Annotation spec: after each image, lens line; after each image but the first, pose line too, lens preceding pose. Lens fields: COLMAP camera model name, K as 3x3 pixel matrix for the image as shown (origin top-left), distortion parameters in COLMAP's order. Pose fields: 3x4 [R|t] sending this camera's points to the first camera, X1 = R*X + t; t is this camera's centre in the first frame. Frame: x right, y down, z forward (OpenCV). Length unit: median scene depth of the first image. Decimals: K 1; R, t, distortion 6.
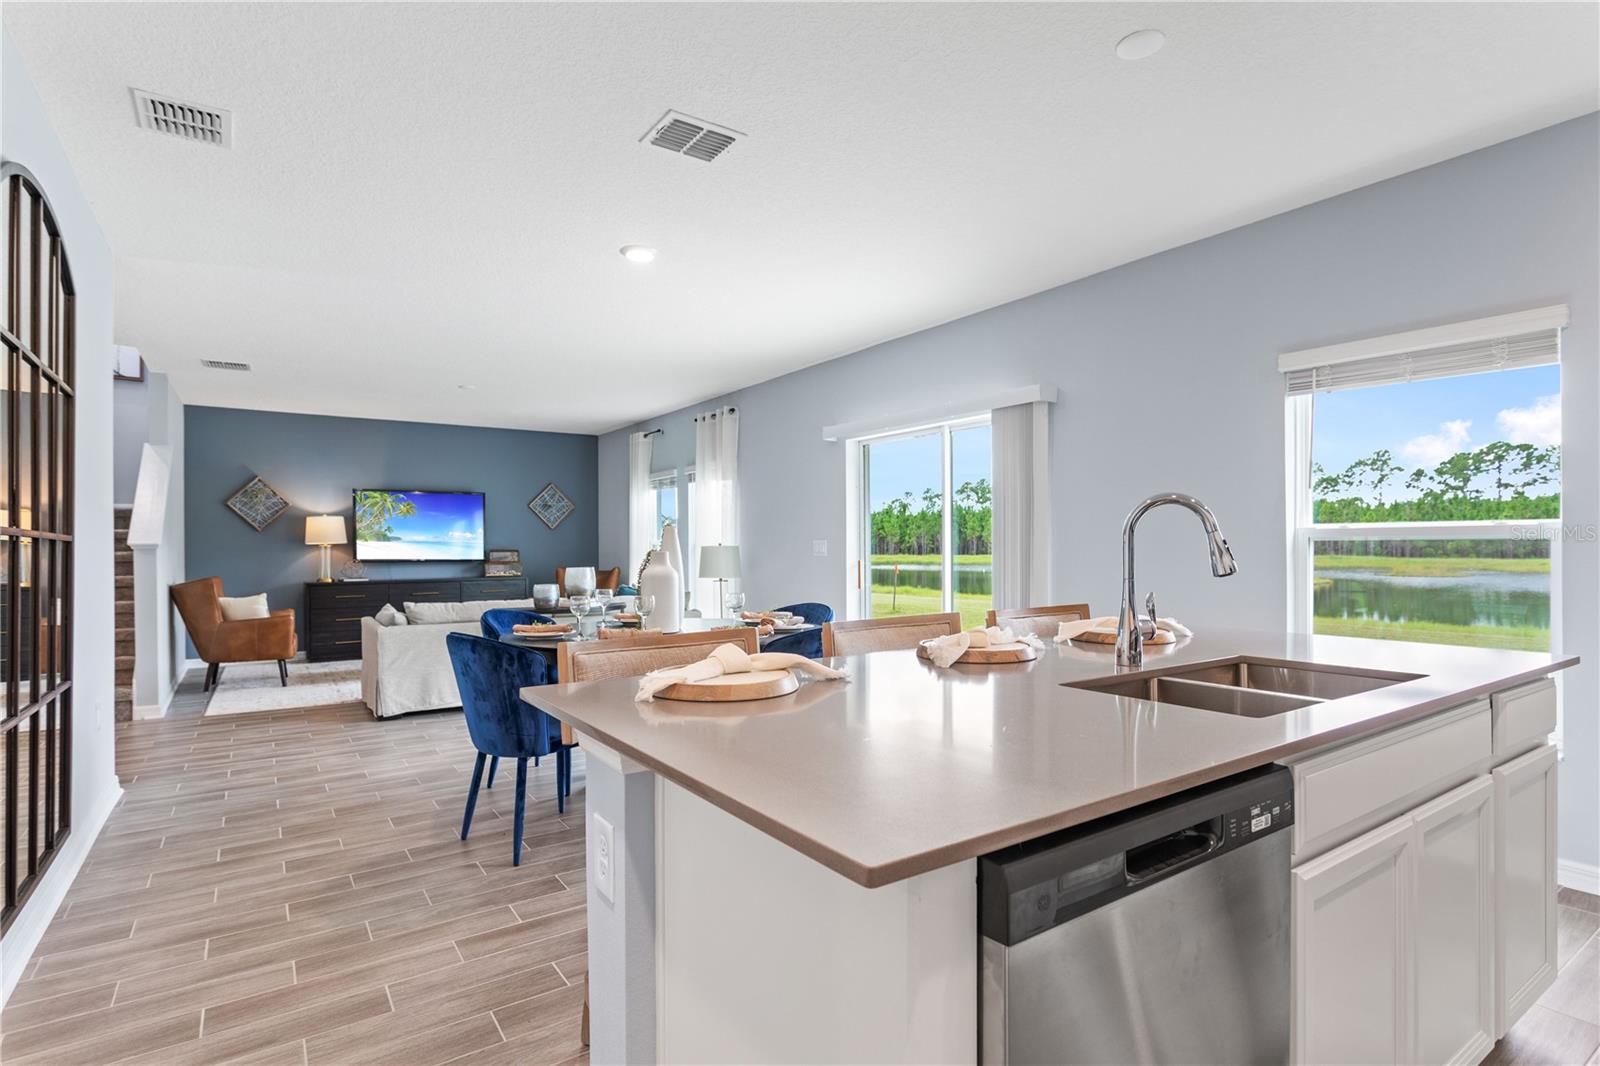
lens RADIAL K [[855.3, 0, 801.0], [0, 855.3, 537.1], [0, 0, 1]] dist [0.006468, 0.000224]
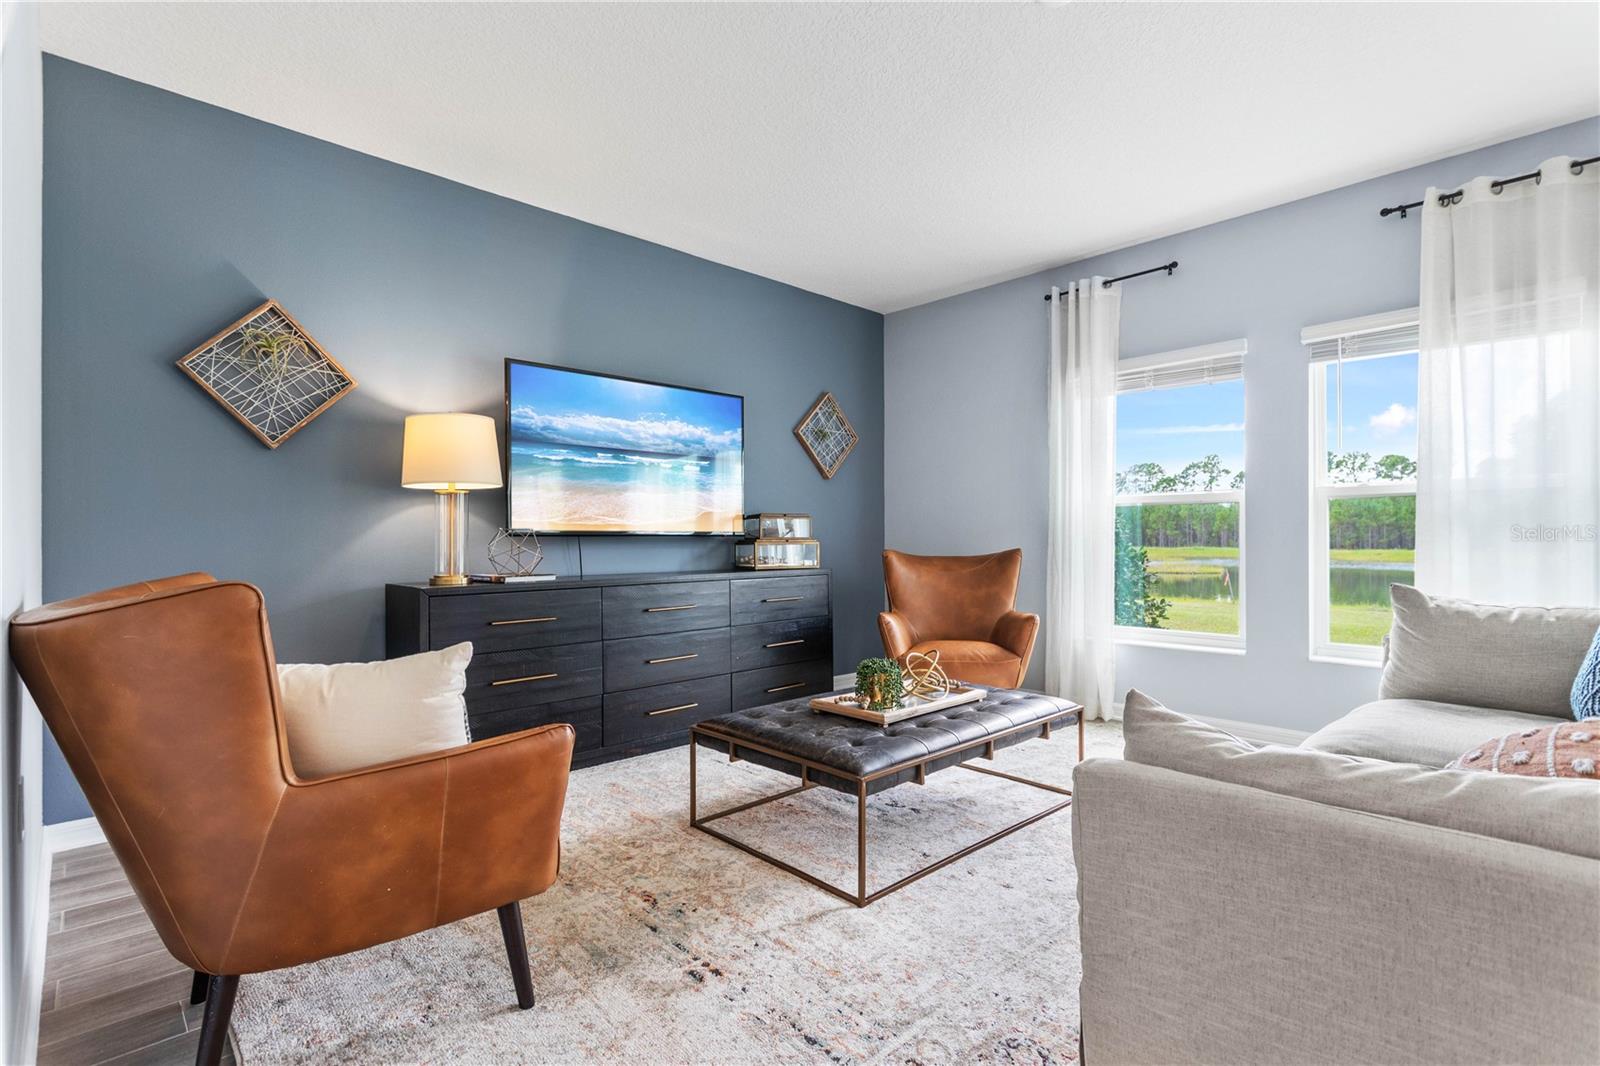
lens RADIAL K [[764.1, 0, 799.0], [0, 764.1, 532.7], [0, 0, 1]] dist [0.001737, 0.000787]
pose [[0.981900, 0.001682, 0.189392, -0.461747], [-0.001837, 0.999998, 0.000642, 0.027960], [-0.189391, -0.000978, 0.981901, 0.620777]]
